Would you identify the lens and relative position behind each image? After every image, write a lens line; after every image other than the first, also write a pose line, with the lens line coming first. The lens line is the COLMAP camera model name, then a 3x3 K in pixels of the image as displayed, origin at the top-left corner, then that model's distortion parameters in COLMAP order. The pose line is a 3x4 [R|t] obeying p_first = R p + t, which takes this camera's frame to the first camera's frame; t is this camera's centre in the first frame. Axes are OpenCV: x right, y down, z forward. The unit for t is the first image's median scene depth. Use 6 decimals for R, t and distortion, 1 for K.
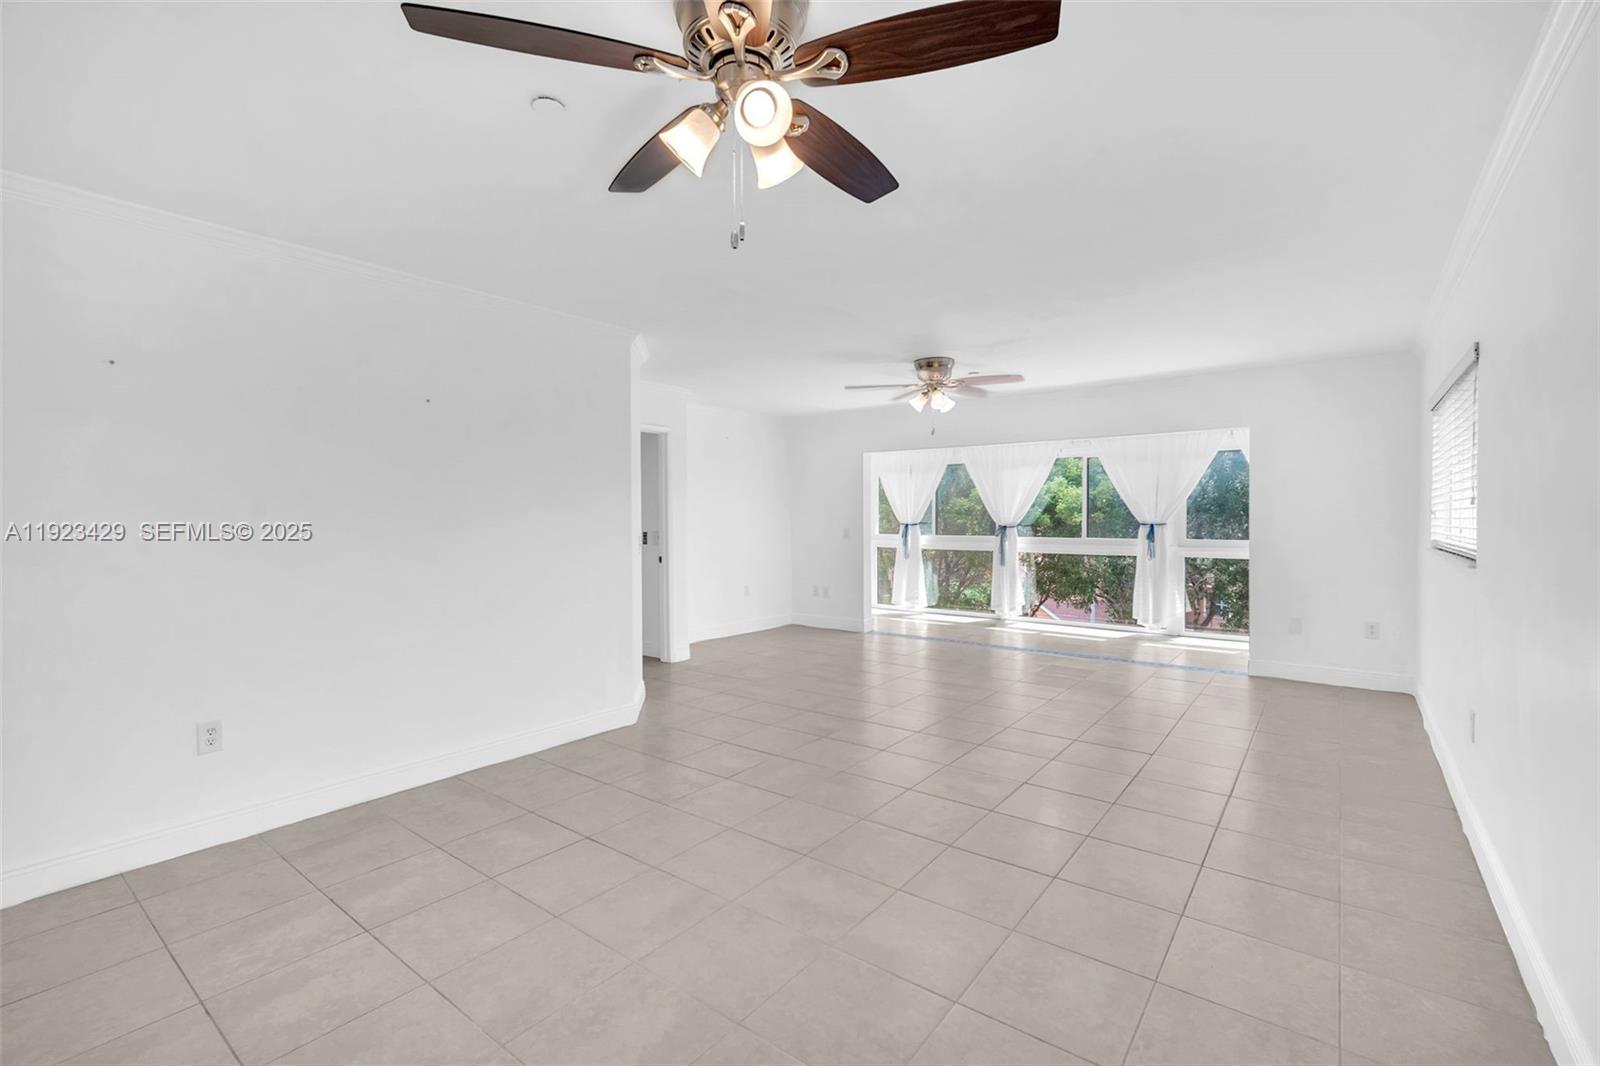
lens RADIAL K [[725.0, 0, 796.6], [0, 725.0, 542.0], [0, 0, 1]] dist [-0.000073, -0.000057]
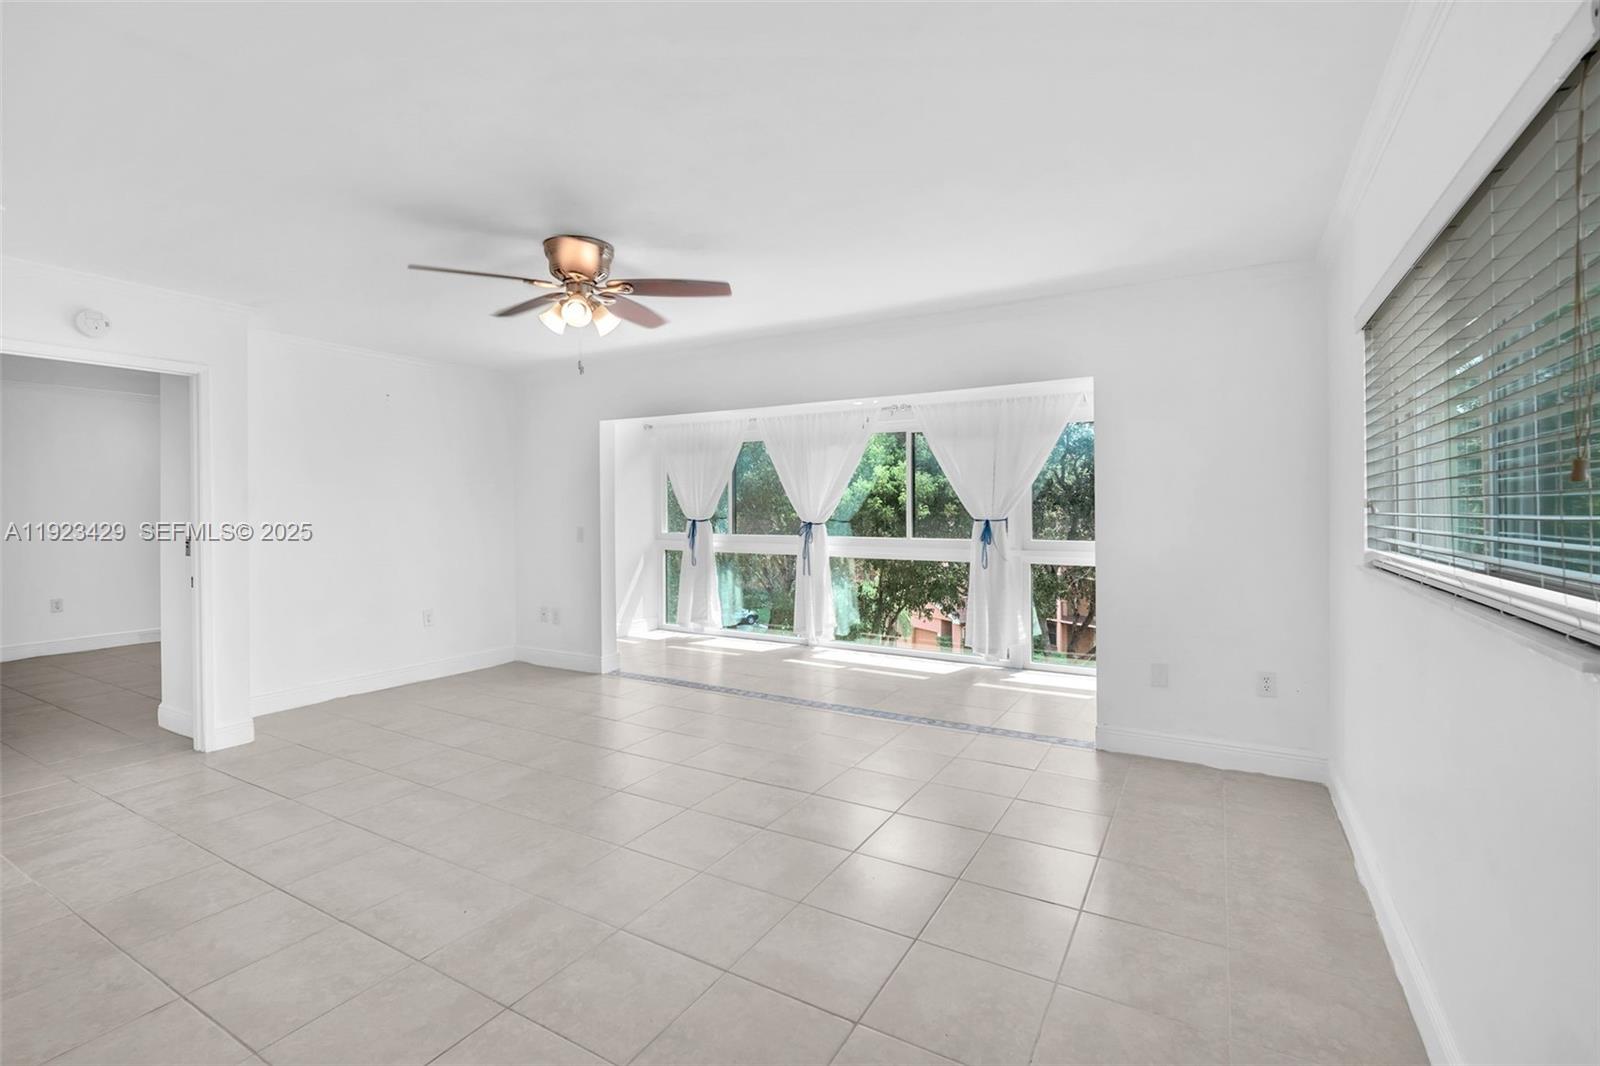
lens RADIAL K [[725.0, 0, 809.0], [0, 725.0, 507.4], [0, 0, 1]] dist [-0.000073, -0.000057]
pose [[0.991312, -0.000737, 0.131529, 0.186475], [0.005392, 0.999371, -0.035042, -0.011088], [-0.131421, 0.035447, 0.990693, 0.250475]]
